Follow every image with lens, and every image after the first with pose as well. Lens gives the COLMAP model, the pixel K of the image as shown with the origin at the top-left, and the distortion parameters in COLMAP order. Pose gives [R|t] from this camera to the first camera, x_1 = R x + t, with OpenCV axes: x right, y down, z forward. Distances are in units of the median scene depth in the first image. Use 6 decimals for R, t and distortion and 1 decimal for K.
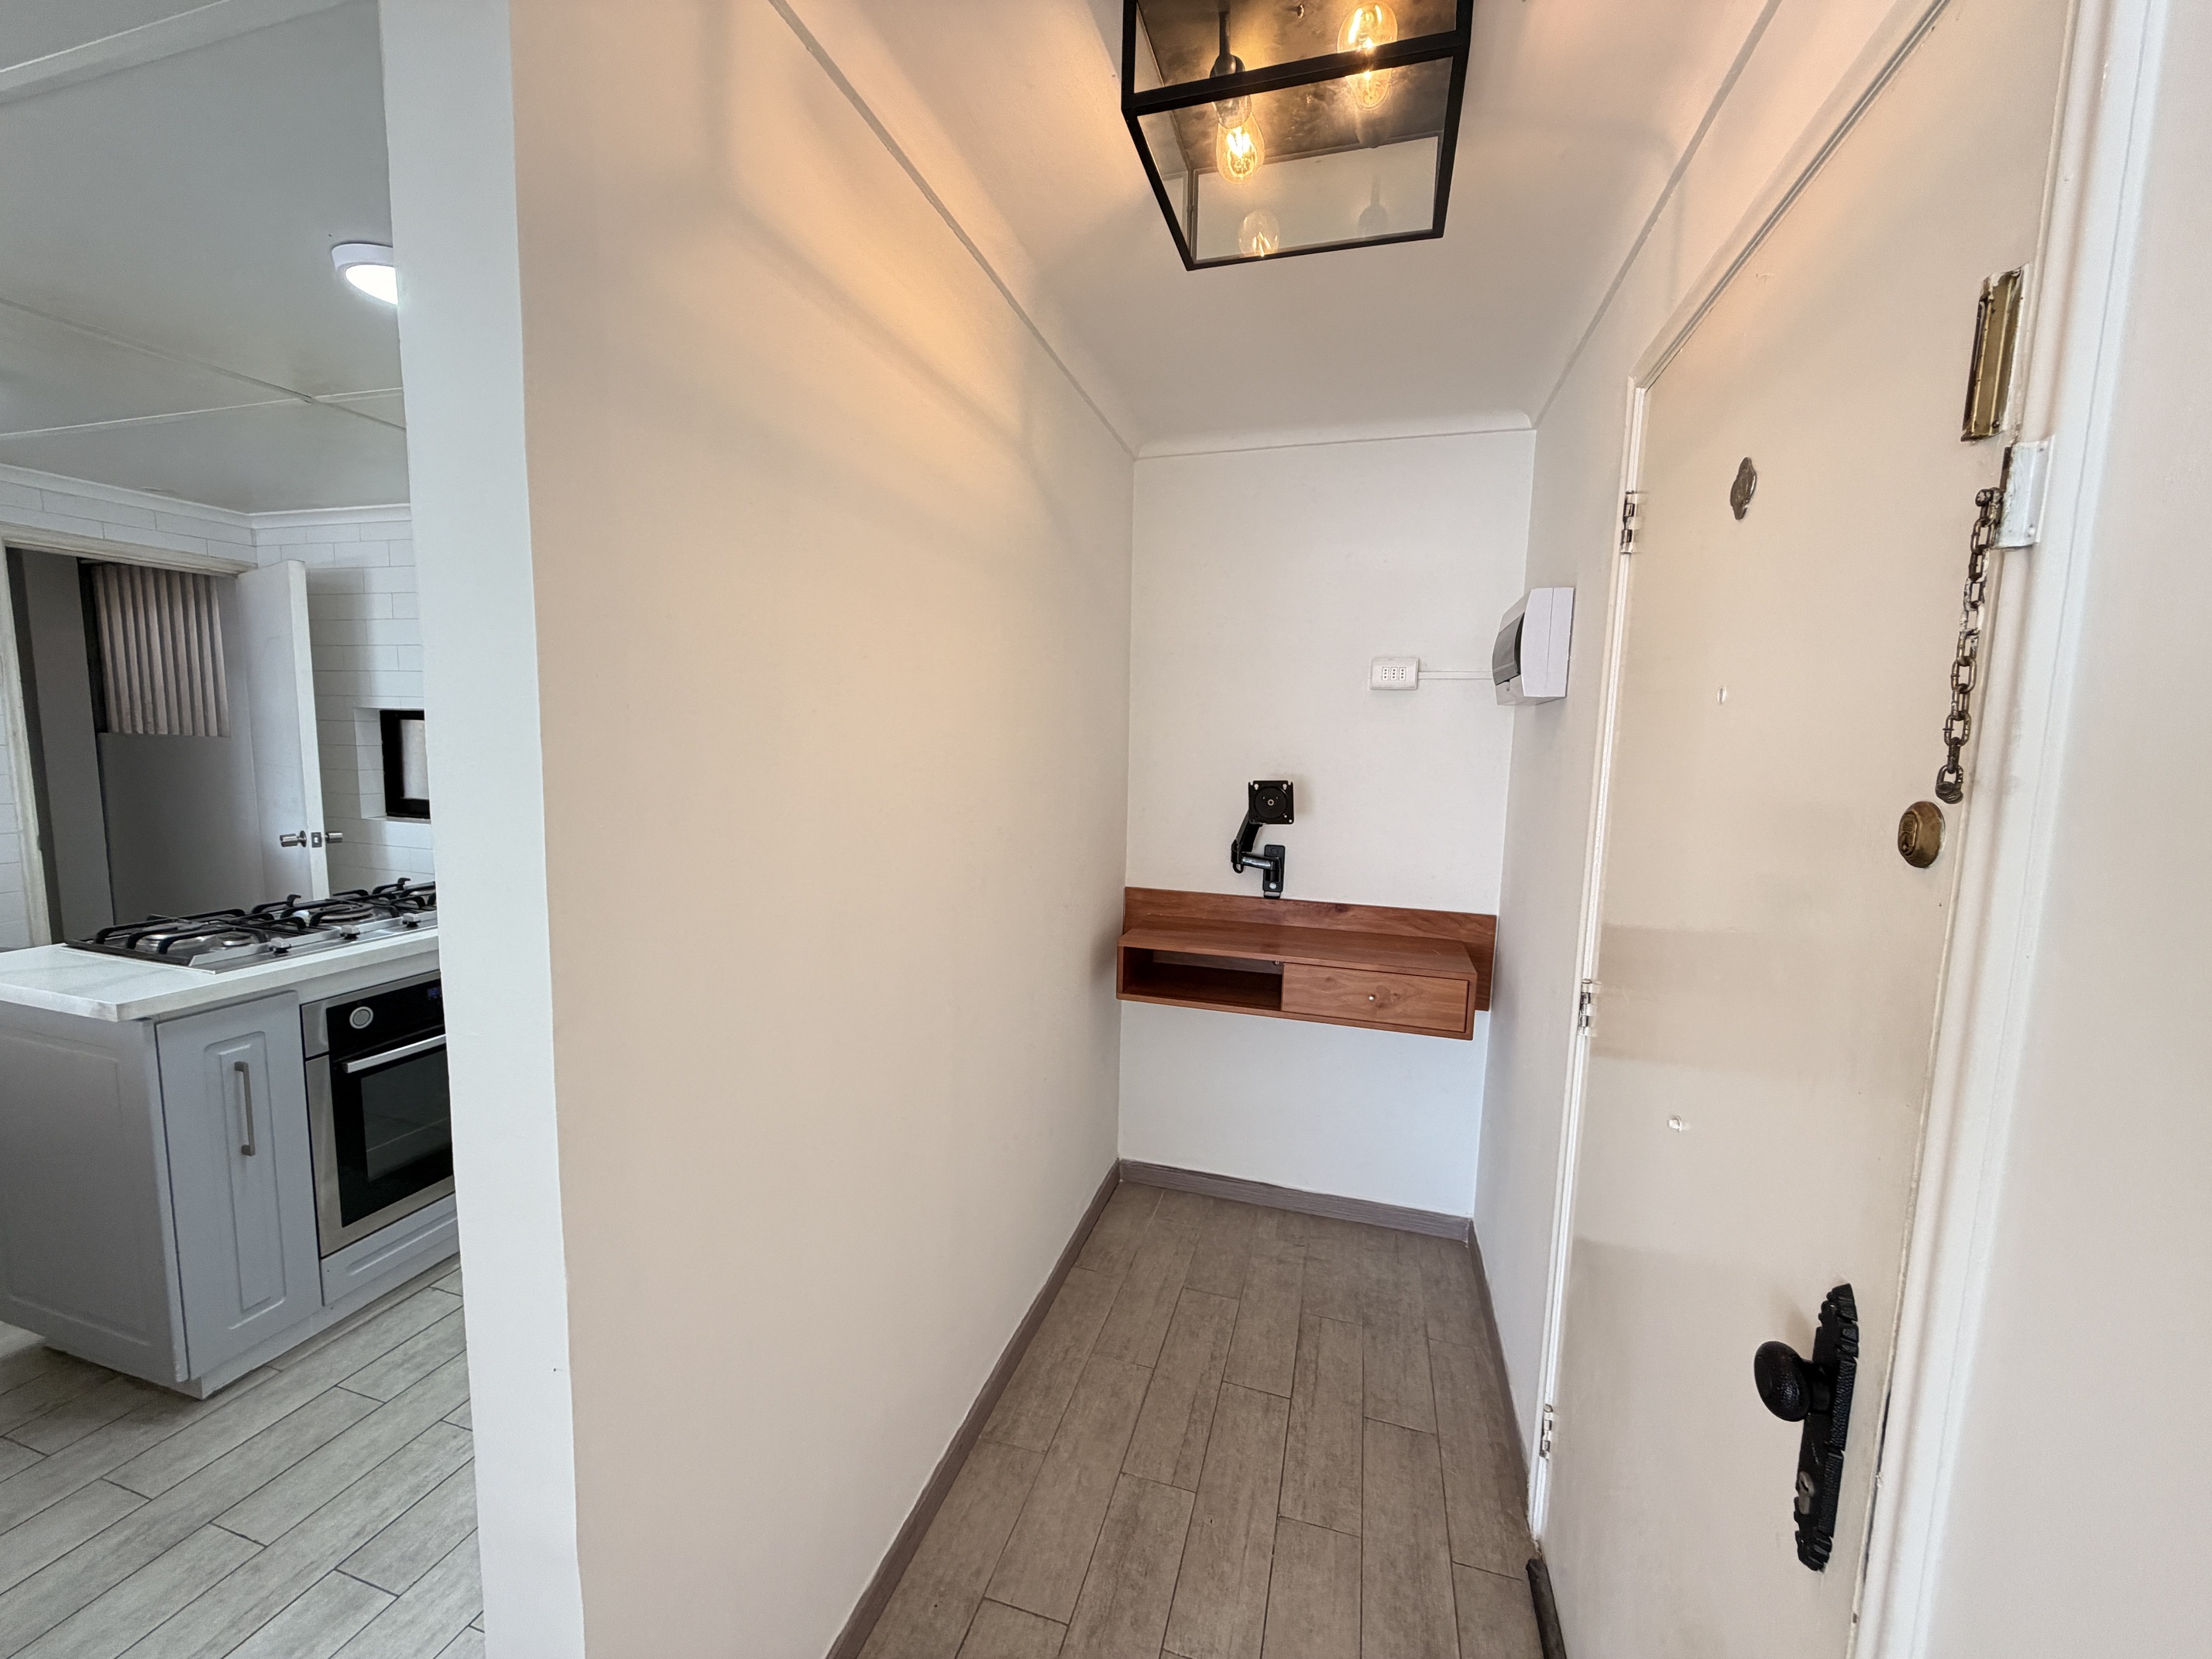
lens RADIAL K [[878.9, 0, 1095.6], [0, 878.9, 830.8], [0, 0, 1]] dist [-0.000859, 0.001020]
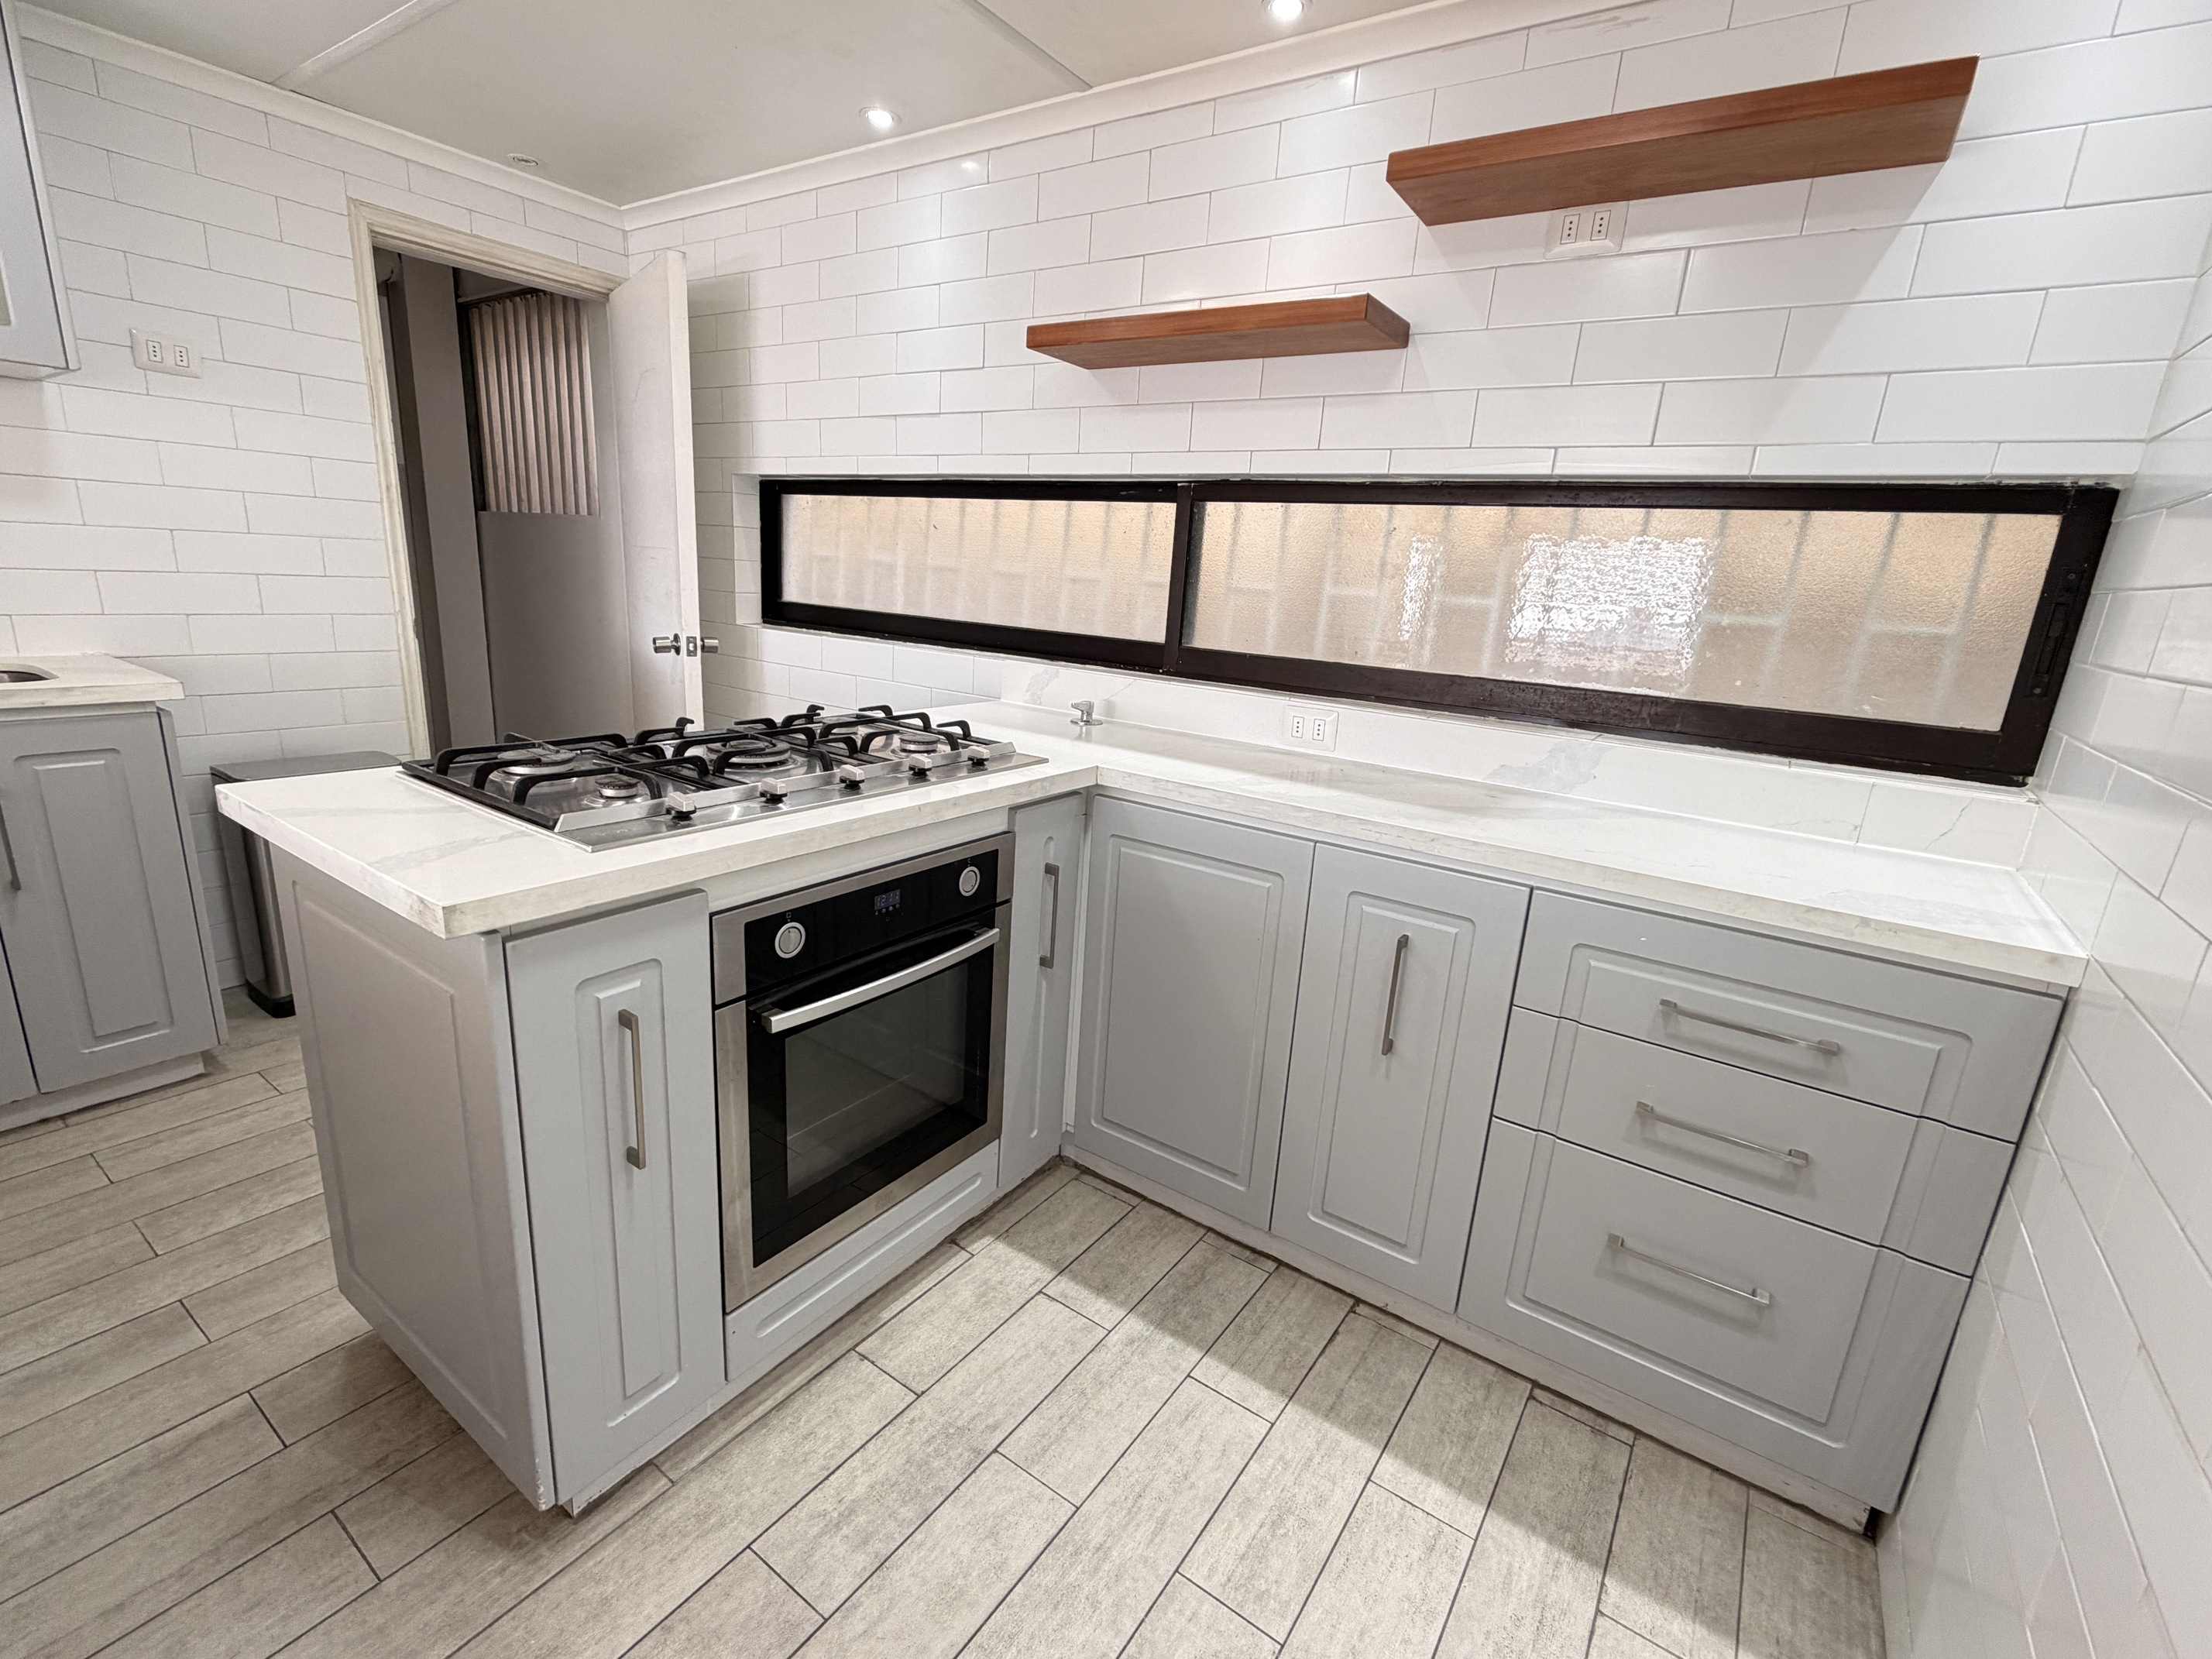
lens RADIAL K [[986.2, 0, 1097.6], [0, 986.2, 828.8], [0, 0, 1]] dist [0.001423, 0.000121]
pose [[0.949814, 0.112912, -0.291727, -0.436304], [-0.074407, 0.987366, 0.139902, 0.031359], [0.303838, -0.111175, 0.946215, 0.429052]]
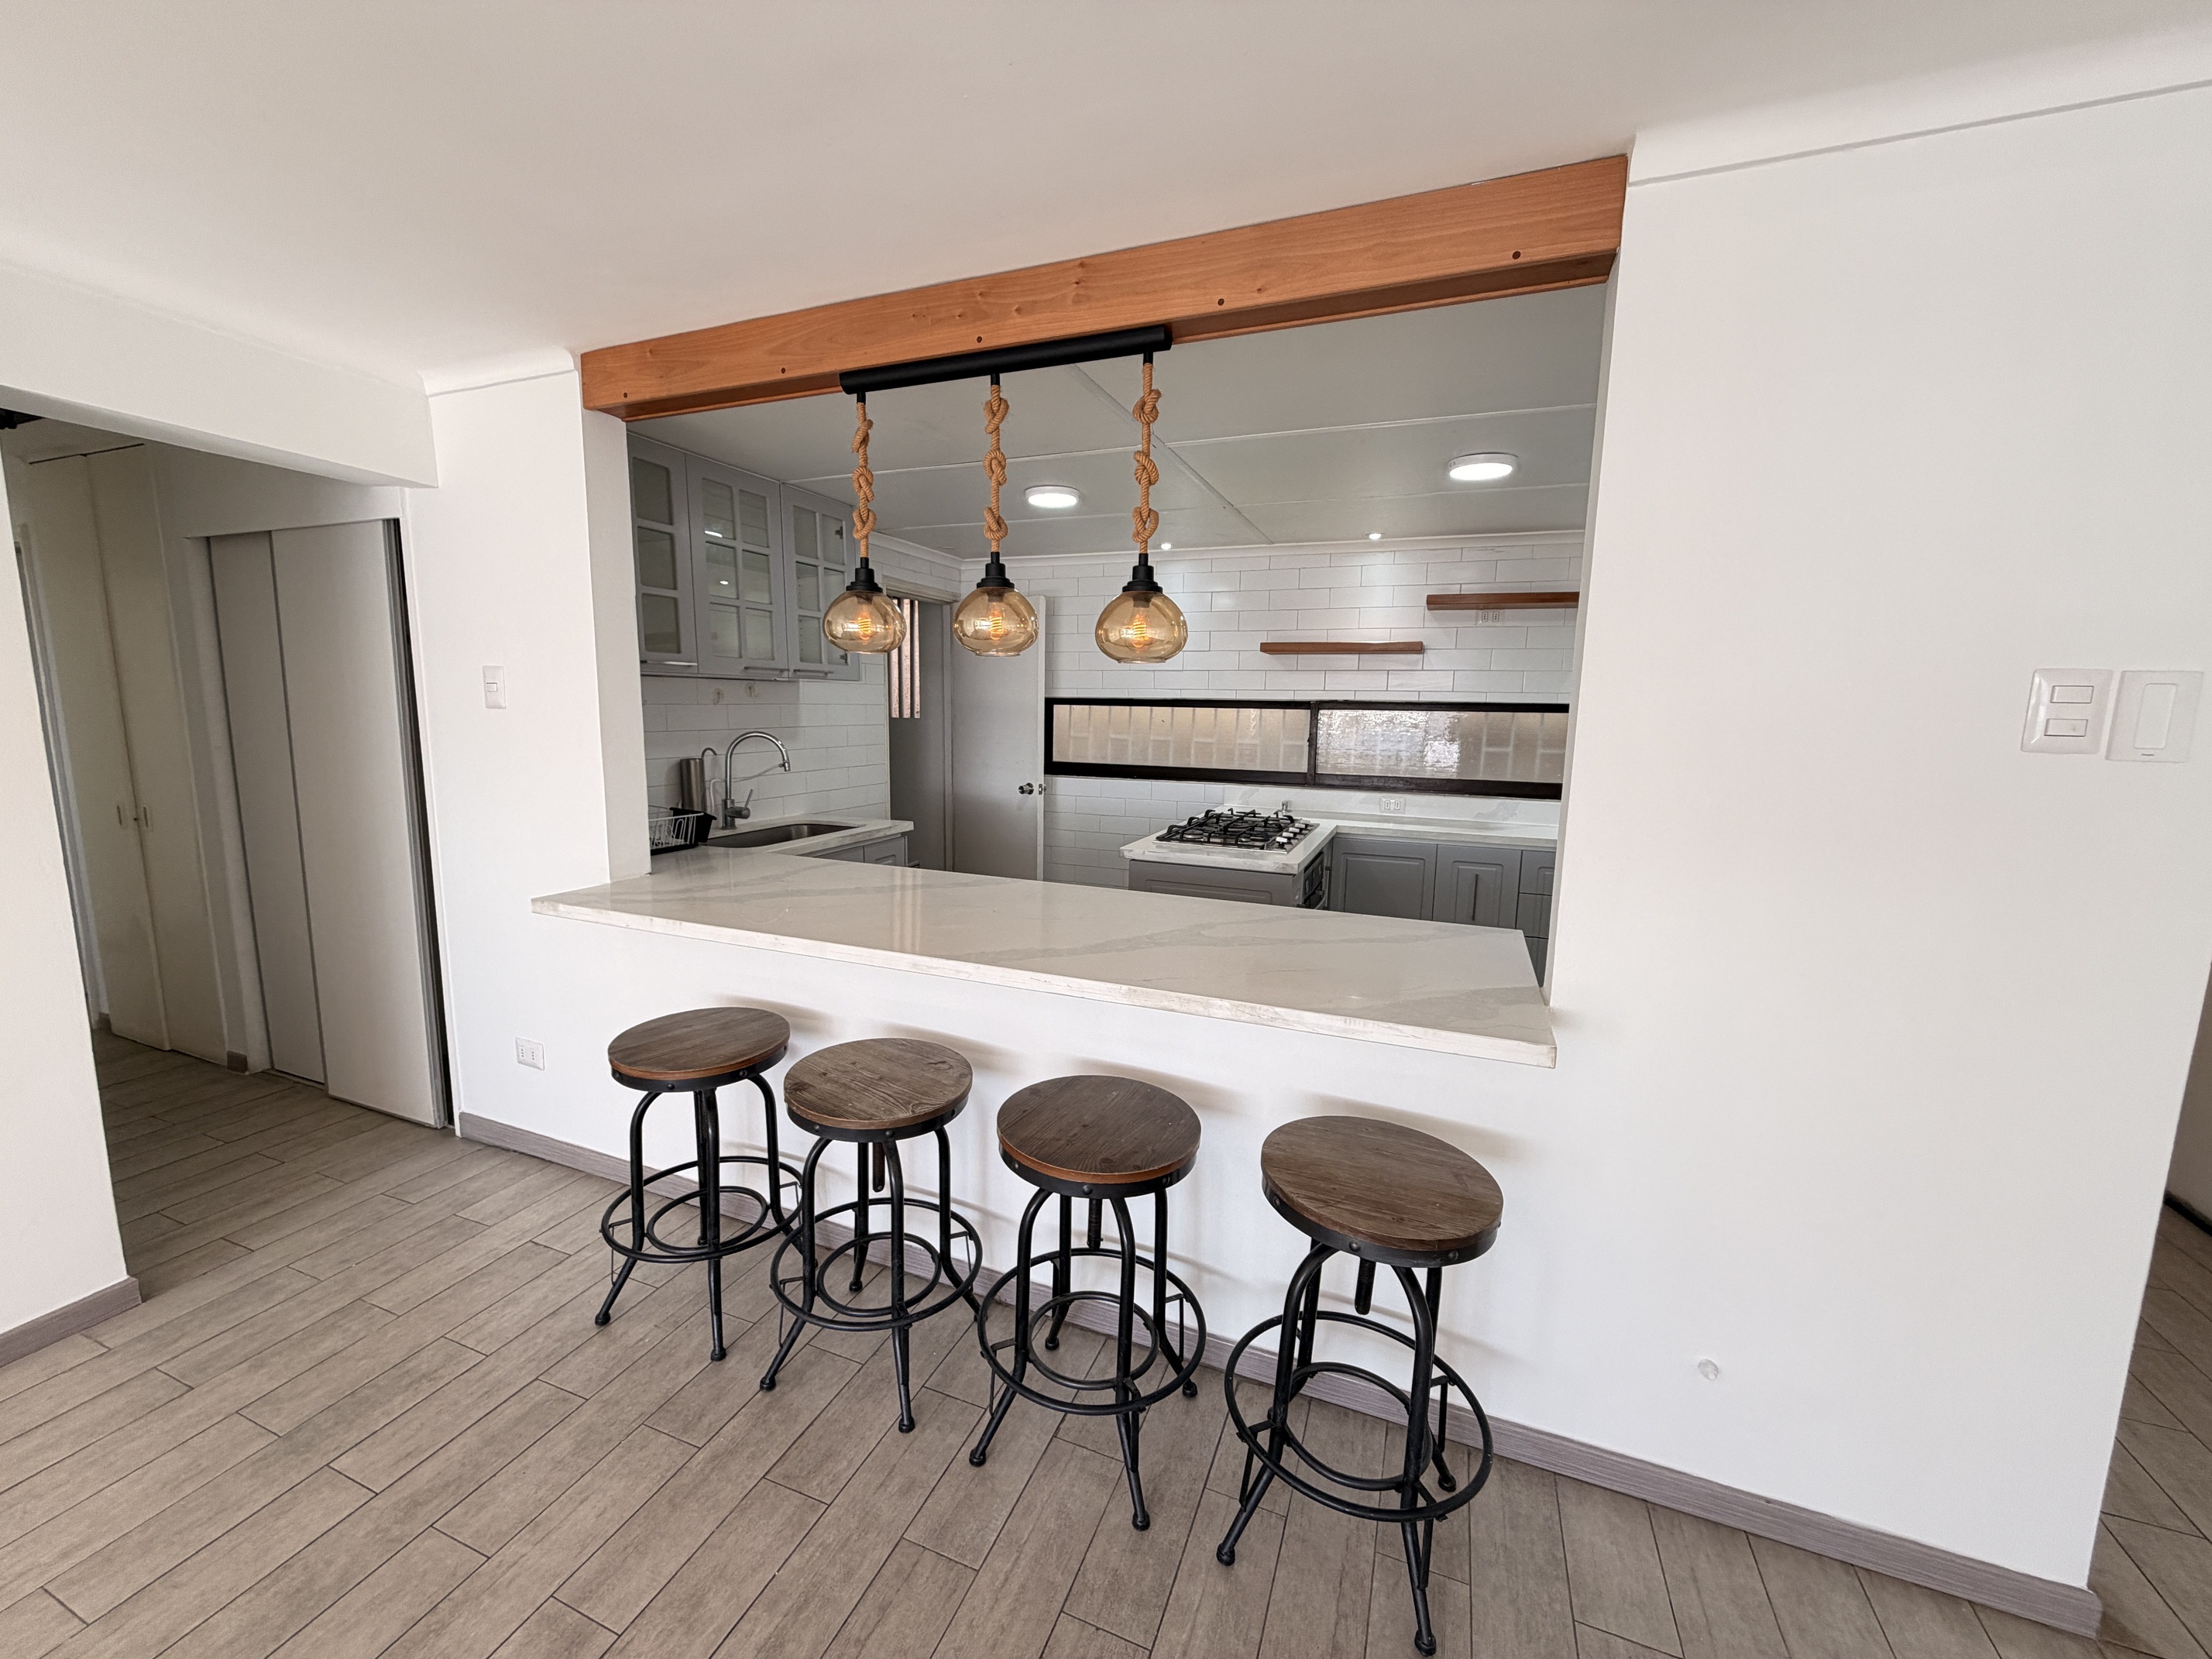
lens RADIAL K [[878.9, 0, 1095.6], [0, 878.9, 830.8], [0, 0, 1]] dist [-0.000859, 0.001020]
pose [[0.995765, 0.005331, -0.091785, -1.032259], [-0.002870, 0.999633, 0.026921, 0.059796], [0.091895, -0.026544, 0.995415, -0.661096]]
